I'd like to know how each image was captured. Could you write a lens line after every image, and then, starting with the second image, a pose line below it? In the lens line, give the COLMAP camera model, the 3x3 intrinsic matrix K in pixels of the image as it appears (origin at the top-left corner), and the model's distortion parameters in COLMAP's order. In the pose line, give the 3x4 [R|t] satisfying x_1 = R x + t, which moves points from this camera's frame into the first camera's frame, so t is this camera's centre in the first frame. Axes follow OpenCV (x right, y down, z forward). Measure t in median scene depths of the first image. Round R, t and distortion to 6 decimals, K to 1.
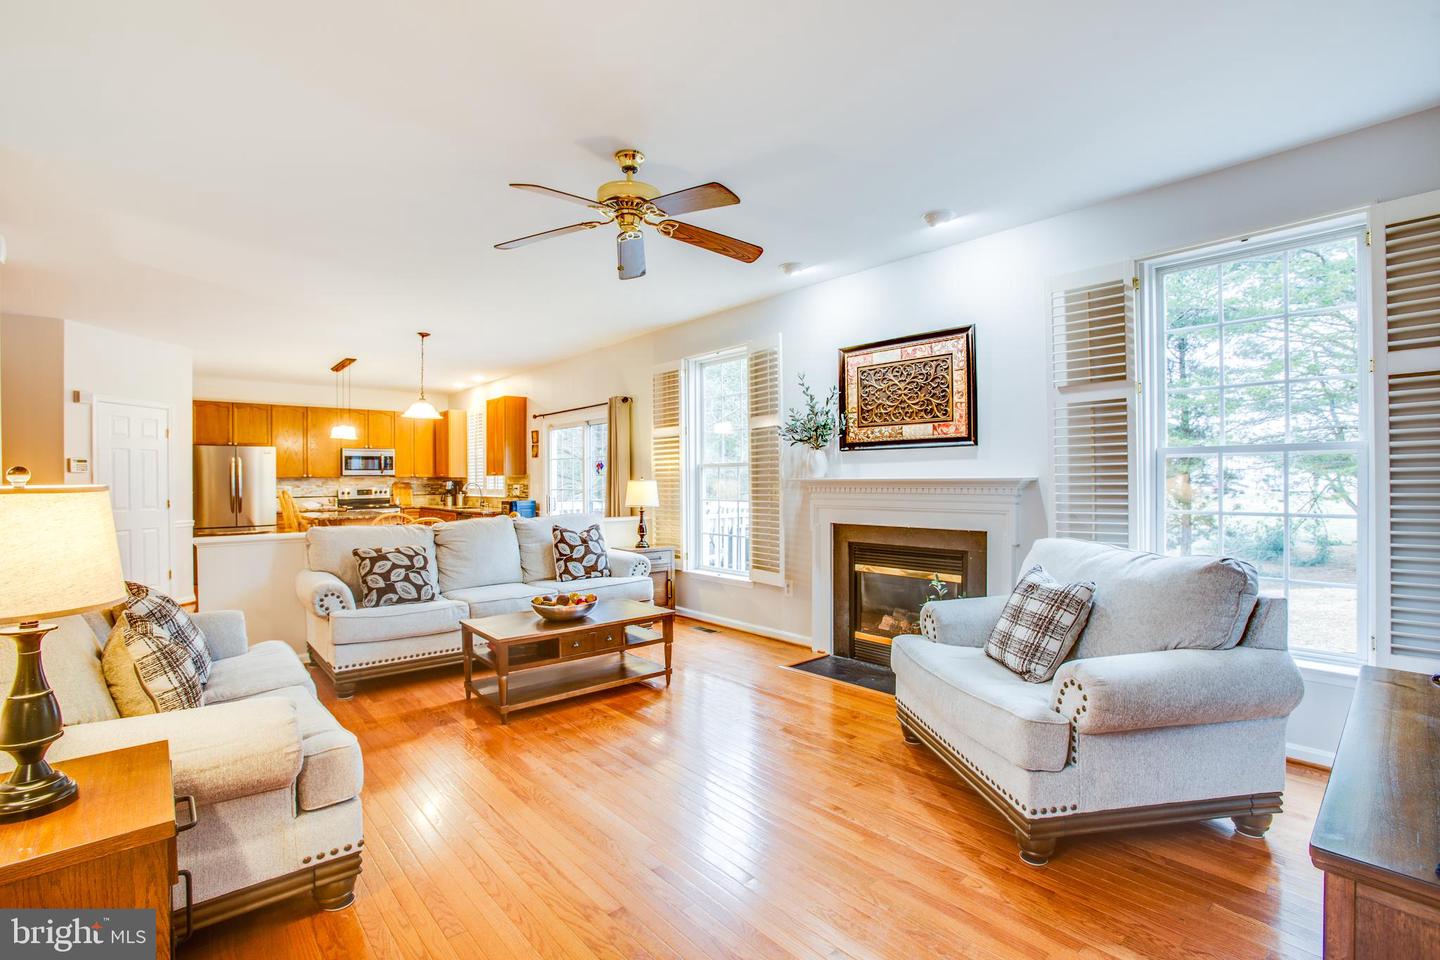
lens RADIAL K [[663.6, 0, 711.8], [0, 663.6, 479.6], [0, 0, 1]] dist [-0.051484, 0.017829]
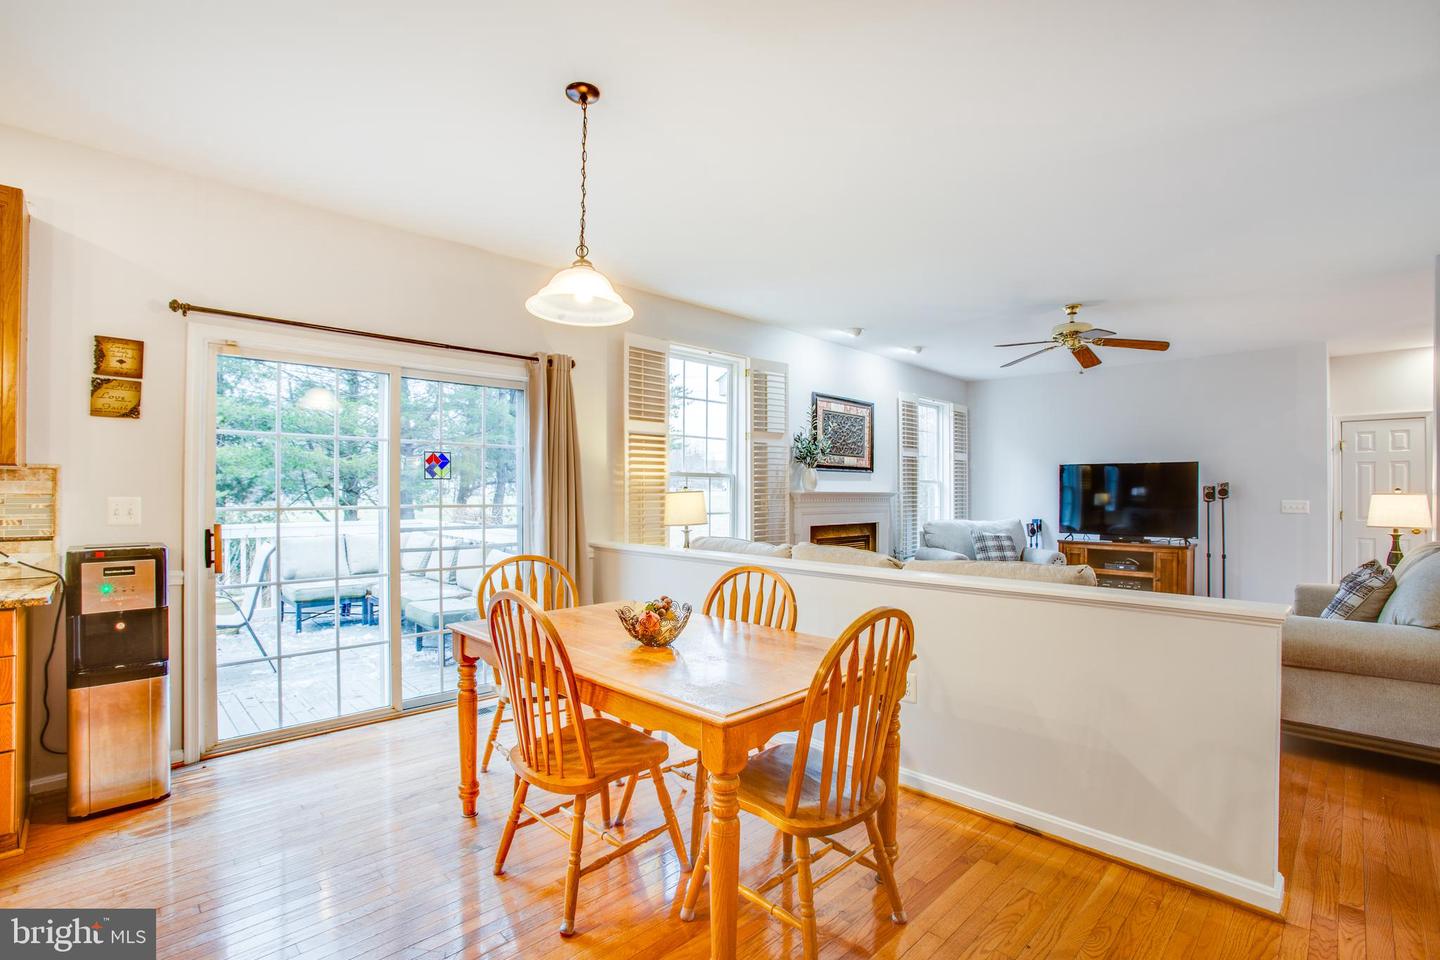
lens RADIAL K [[663.6, 0, 711.8], [0, 663.6, 479.6], [0, 0, 1]] dist [-0.051484, 0.017829]
pose [[-0.066639, 0.029104, 0.997353, -1.194922], [-0.001275, 0.999571, -0.029254, 0.014442], [-0.997776, -0.003221, -0.066574, 1.410542]]
